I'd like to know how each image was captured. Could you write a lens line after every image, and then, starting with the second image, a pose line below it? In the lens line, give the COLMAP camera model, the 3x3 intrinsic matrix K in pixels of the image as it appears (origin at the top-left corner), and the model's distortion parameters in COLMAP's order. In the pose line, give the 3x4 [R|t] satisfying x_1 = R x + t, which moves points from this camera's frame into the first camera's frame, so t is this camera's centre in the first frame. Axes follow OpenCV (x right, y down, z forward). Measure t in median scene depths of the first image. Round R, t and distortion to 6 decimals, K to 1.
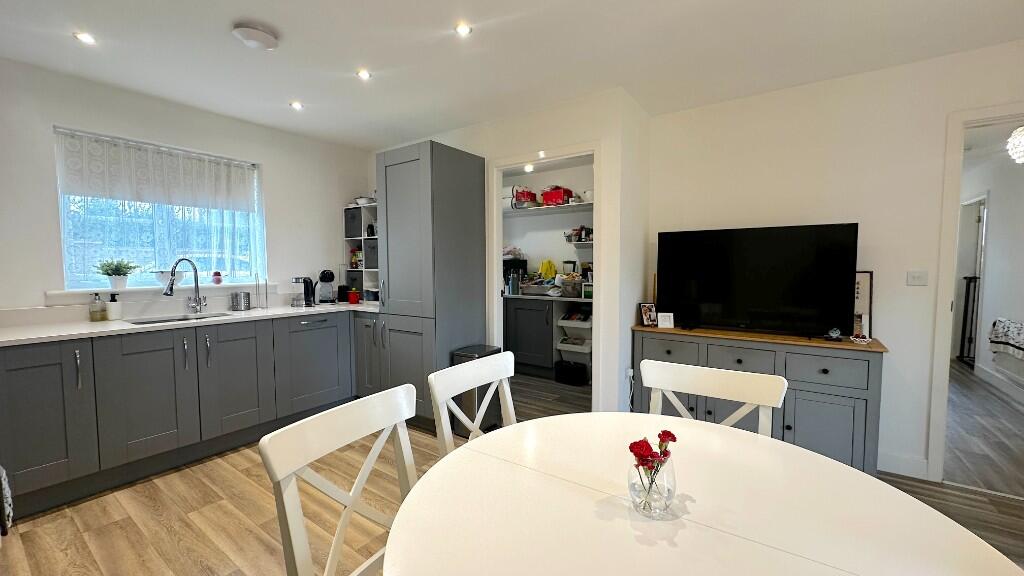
lens RADIAL K [[412.2, 0, 501.6], [0, 412.2, 290.5], [0, 0, 1]] dist [0.003535, -0.000213]
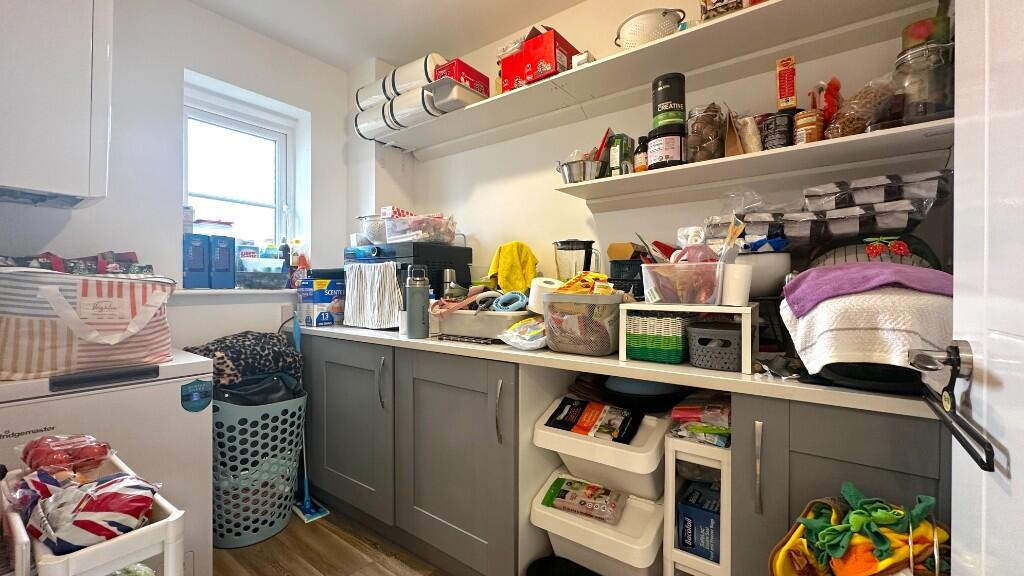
lens RADIAL K [[412.2, 0, 511.3], [0, 412.2, 290.7], [0, 0, 1]] dist [0.003535, -0.000213]
pose [[0.999997, 0.002581, 0.000086, 0.115743], [-0.002572, 0.998408, -0.056350, -0.010644], [-0.000231, 0.056349, 0.998411, 0.677563]]
